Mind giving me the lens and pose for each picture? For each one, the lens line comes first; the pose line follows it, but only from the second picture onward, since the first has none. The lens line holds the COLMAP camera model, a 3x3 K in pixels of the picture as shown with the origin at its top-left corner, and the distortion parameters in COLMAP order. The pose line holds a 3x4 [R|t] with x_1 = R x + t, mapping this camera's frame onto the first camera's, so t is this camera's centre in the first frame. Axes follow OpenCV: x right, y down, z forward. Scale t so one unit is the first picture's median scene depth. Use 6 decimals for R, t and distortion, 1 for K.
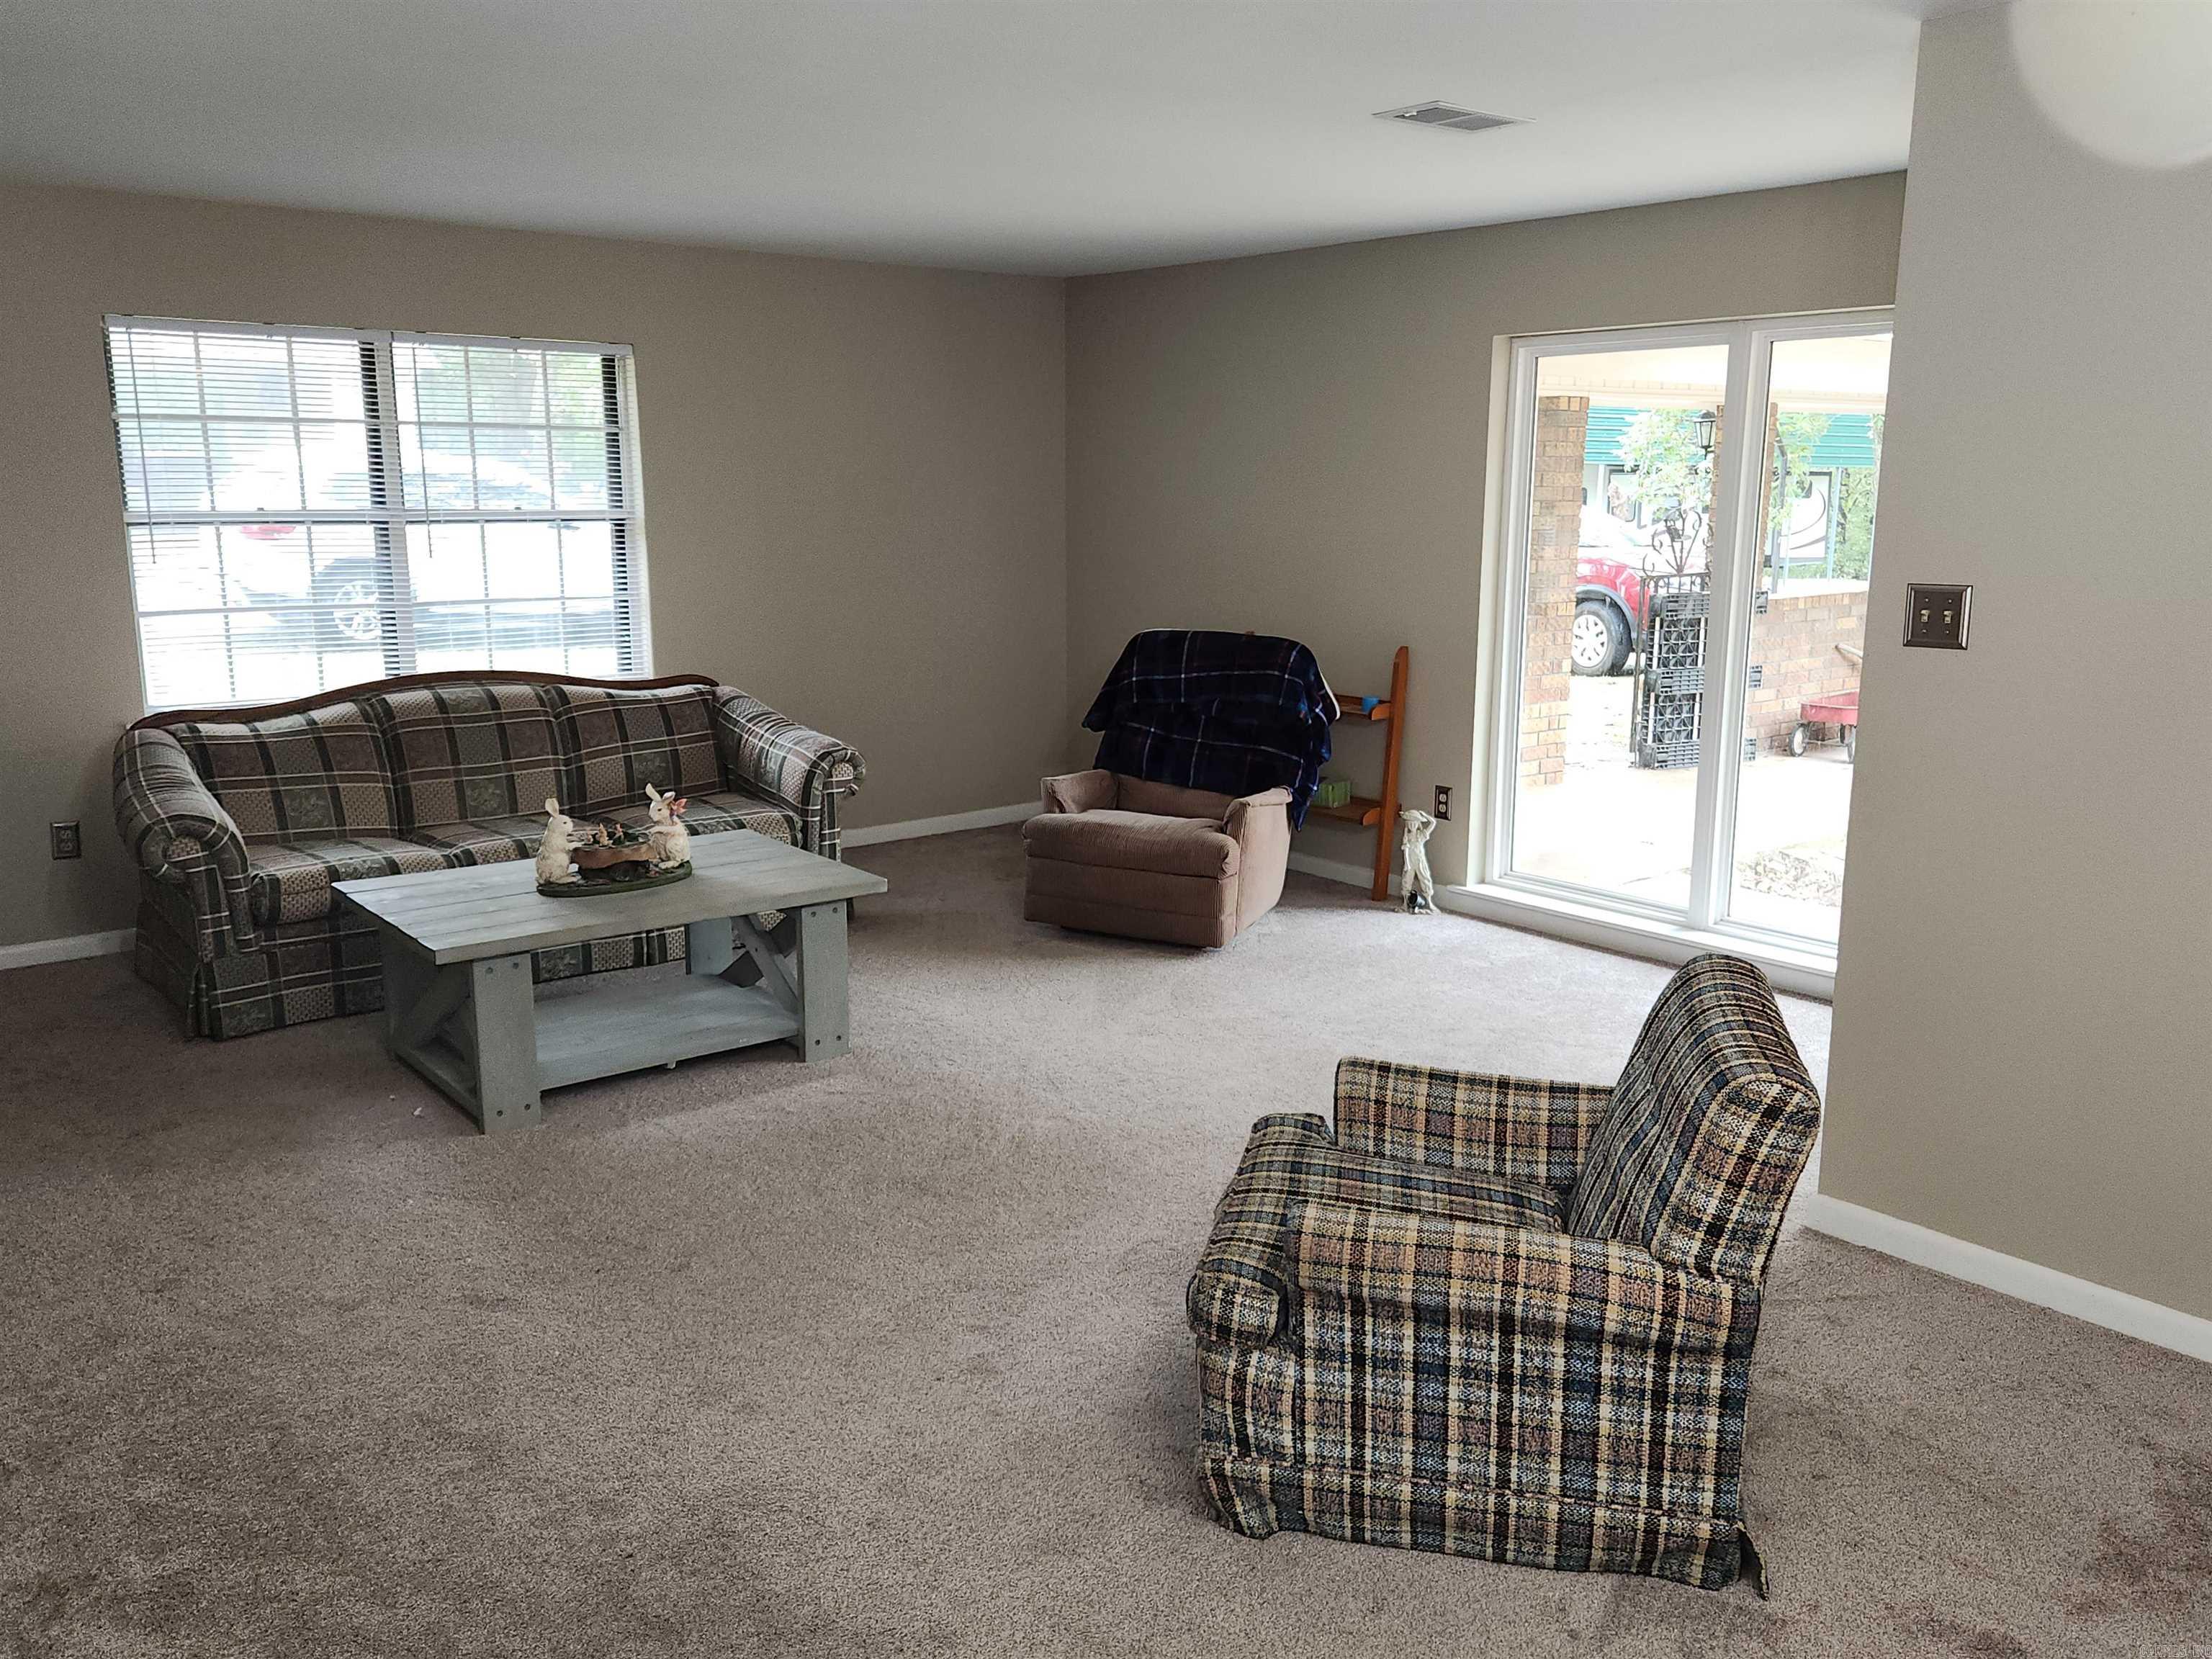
lens RADIAL K [[1804.0, 0, 1148.4], [0, 1804.0, 821.6], [0, 0, 1]] dist [0.014938, 0.000888]
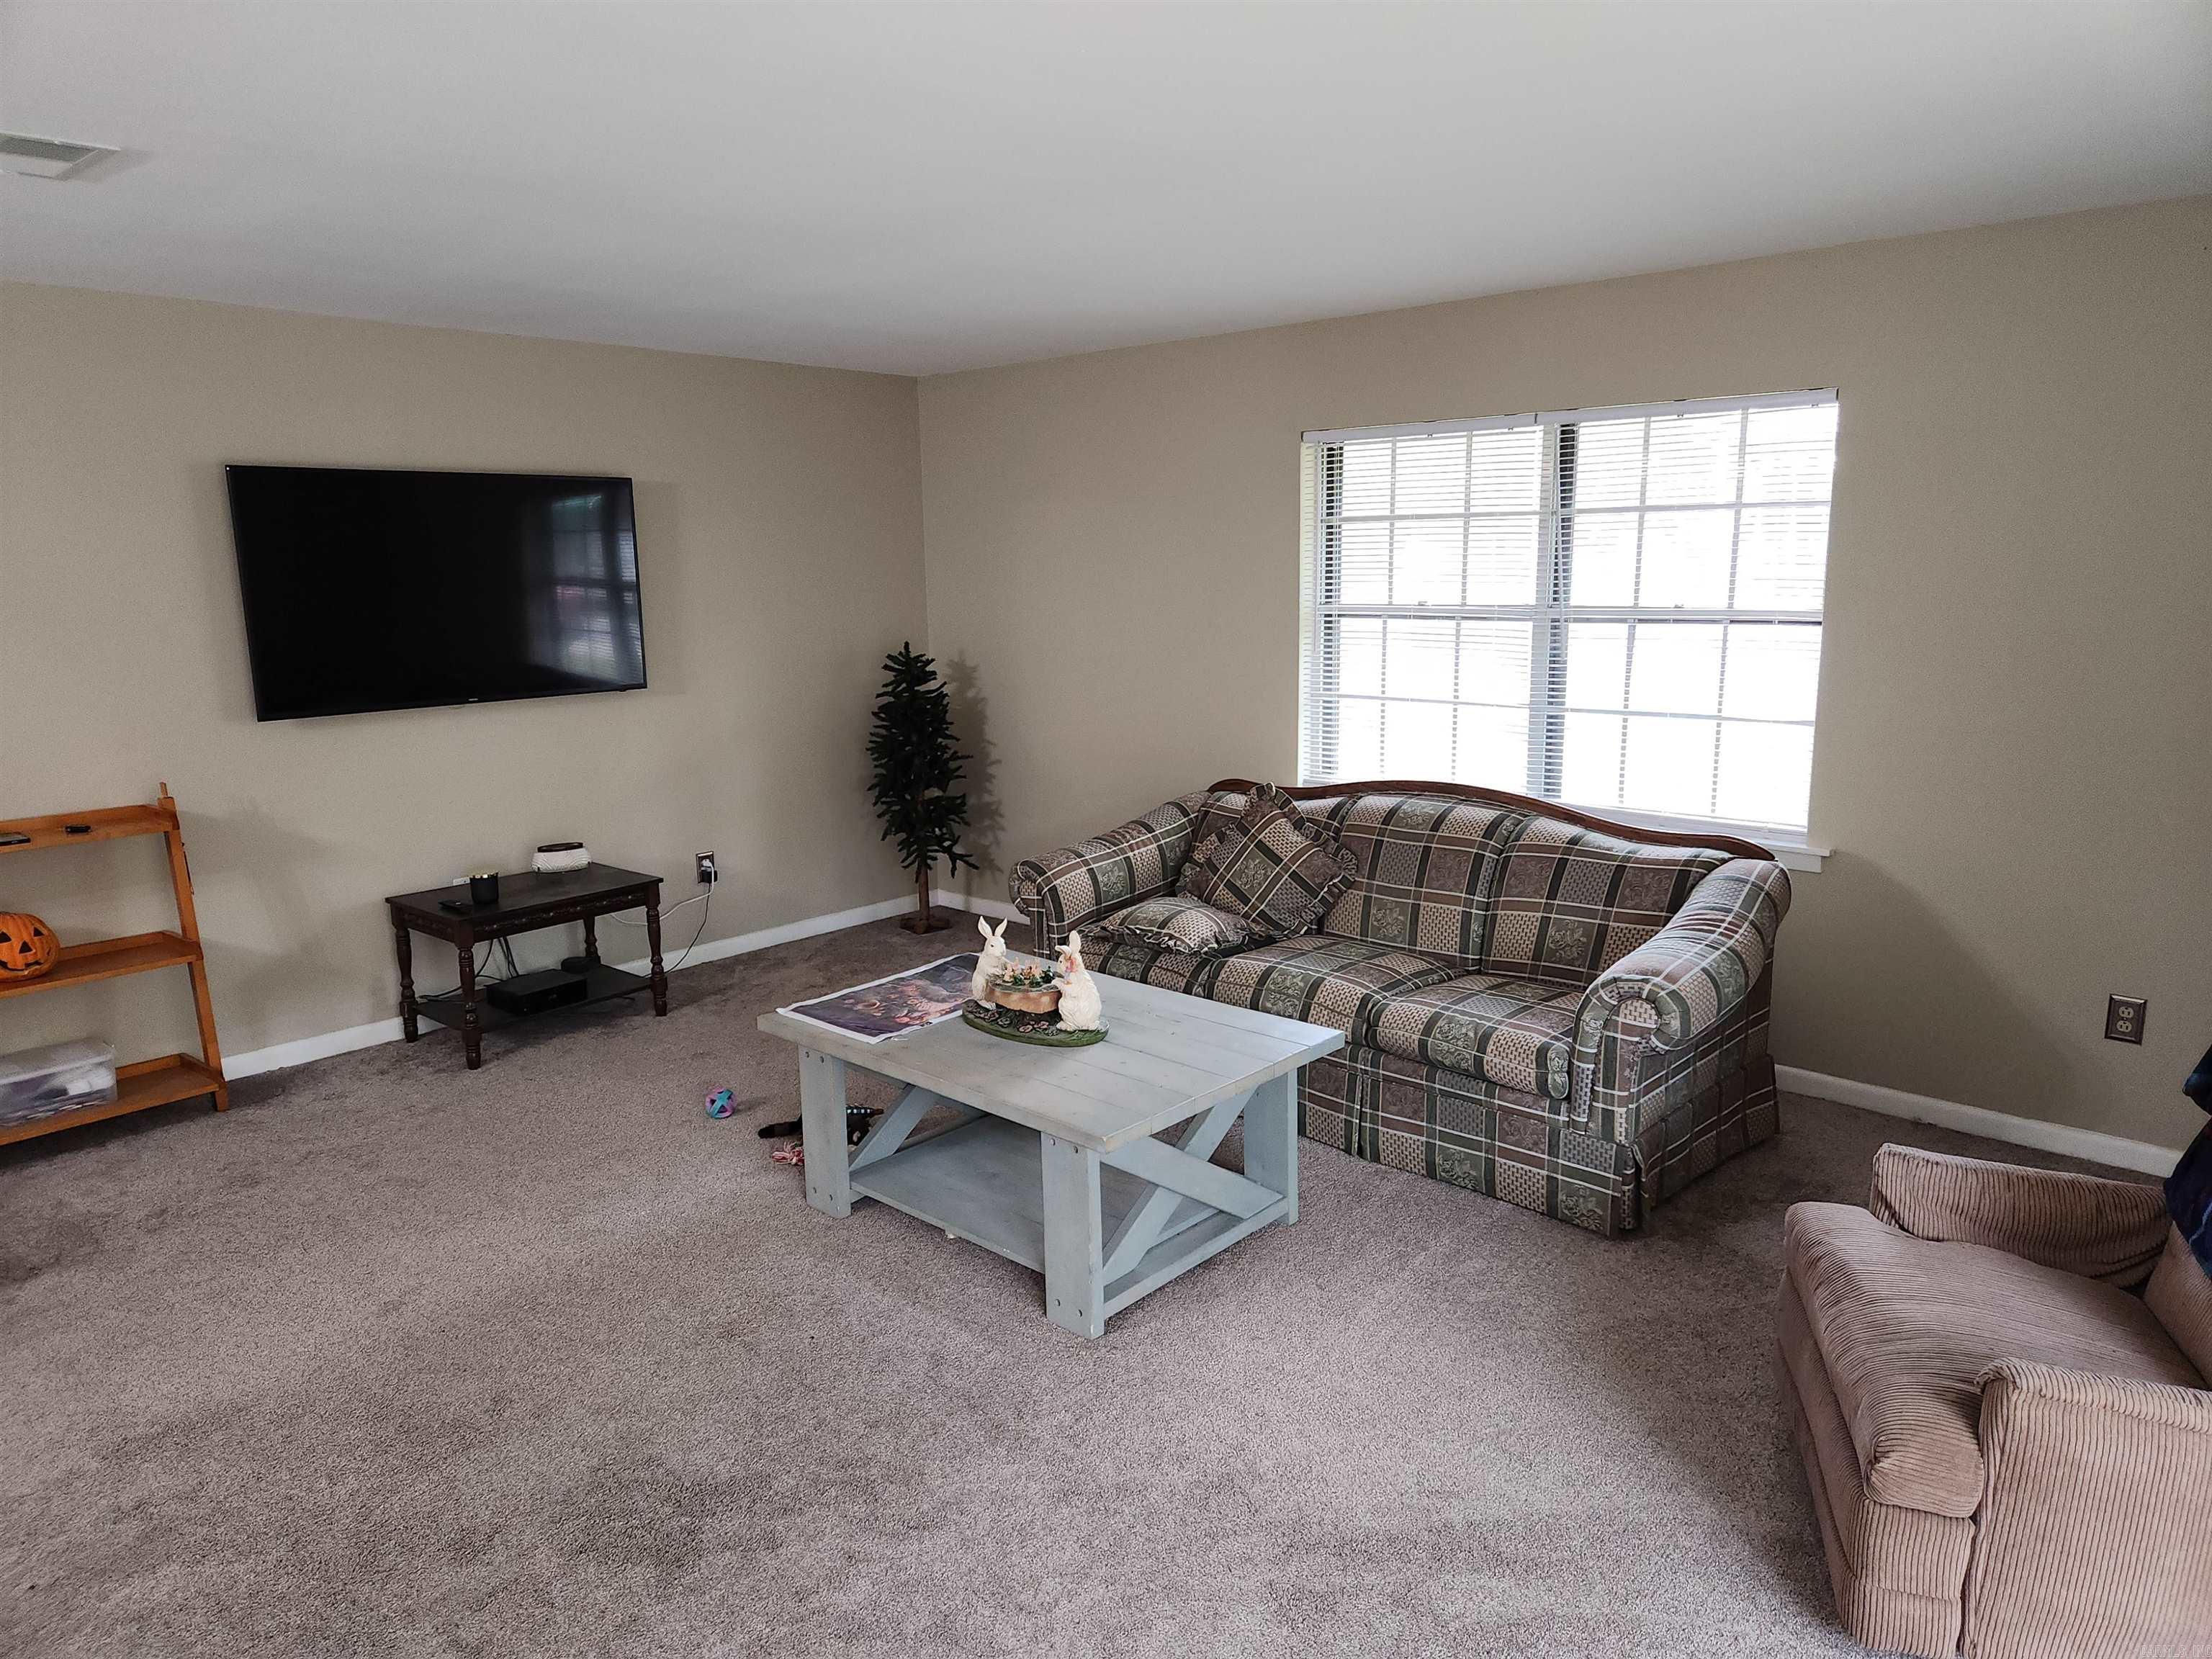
lens RADIAL K [[1456.2, 0, 1111.9], [0, 1456.2, 823.6], [0, 0, 1]] dist [0.043622, 0.000122]
pose [[0.136597, 0.171832, -0.975610, 0.319154], [-0.172727, 0.973886, 0.147345, -0.141266], [0.975452, 0.148387, 0.162710, 0.703945]]
